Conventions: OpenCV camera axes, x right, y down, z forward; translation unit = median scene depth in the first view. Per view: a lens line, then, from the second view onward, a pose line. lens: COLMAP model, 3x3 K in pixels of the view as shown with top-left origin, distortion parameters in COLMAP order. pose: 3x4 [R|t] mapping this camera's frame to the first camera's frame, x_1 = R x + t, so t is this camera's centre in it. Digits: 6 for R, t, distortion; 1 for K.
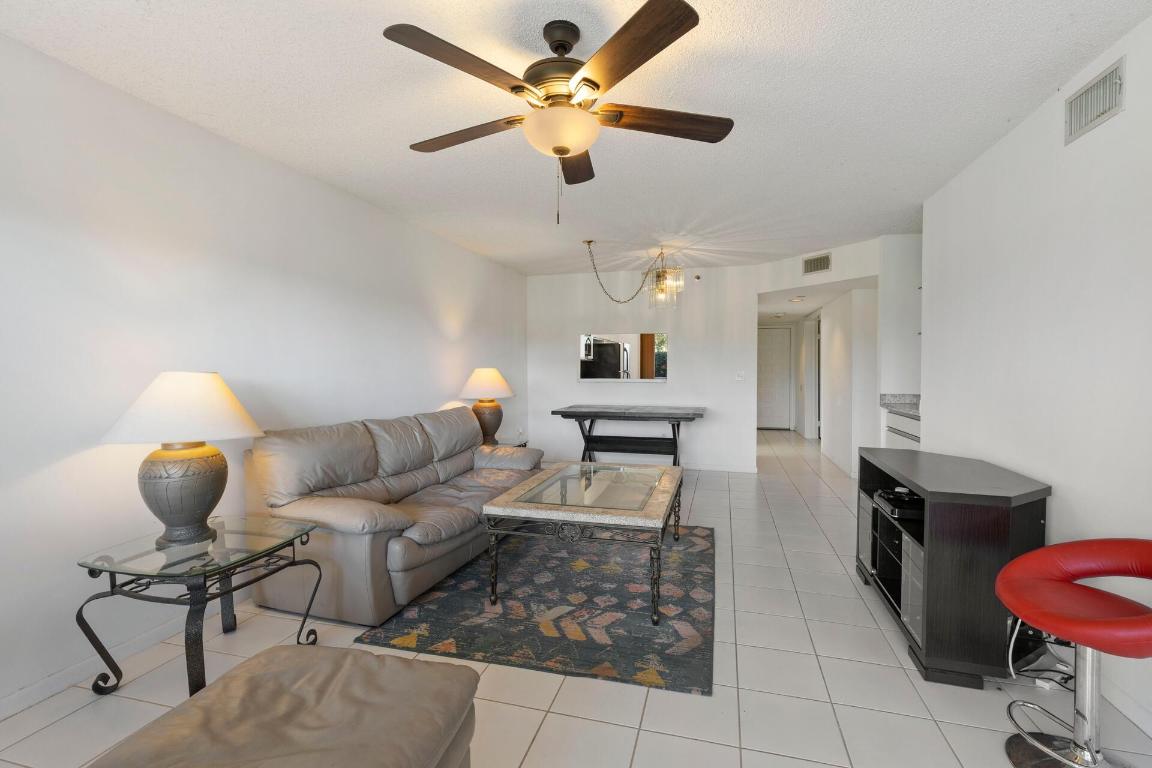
lens RADIAL K [[527.6, 0, 577.7], [0, 527.6, 385.1], [0, 0, 1]] dist [0.001897, 0.000143]
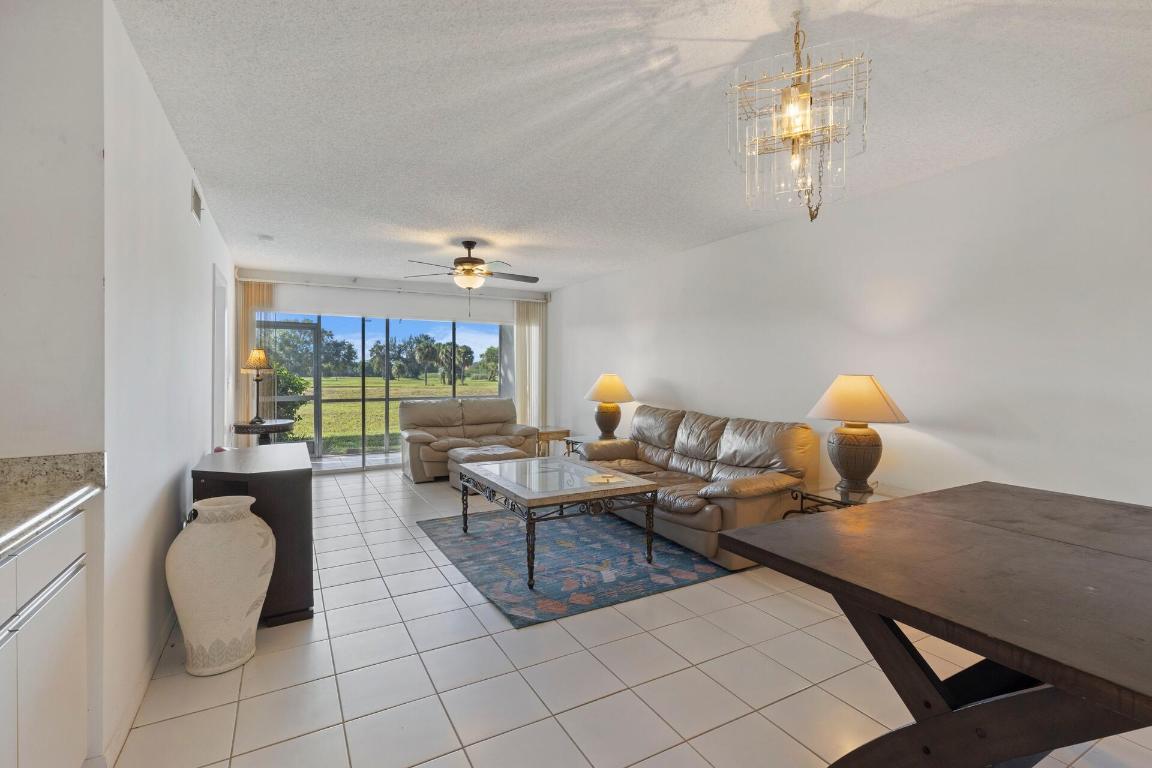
lens RADIAL K [[527.6, 0, 576.3], [0, 527.6, 381.4], [0, 0, 1]] dist [0.001897, 0.000143]
pose [[-0.715898, 0.000990, -0.698204, 0.746497], [-0.033079, 0.998828, 0.035333, -0.048780], [0.697421, 0.048391, -0.715026, 1.723426]]
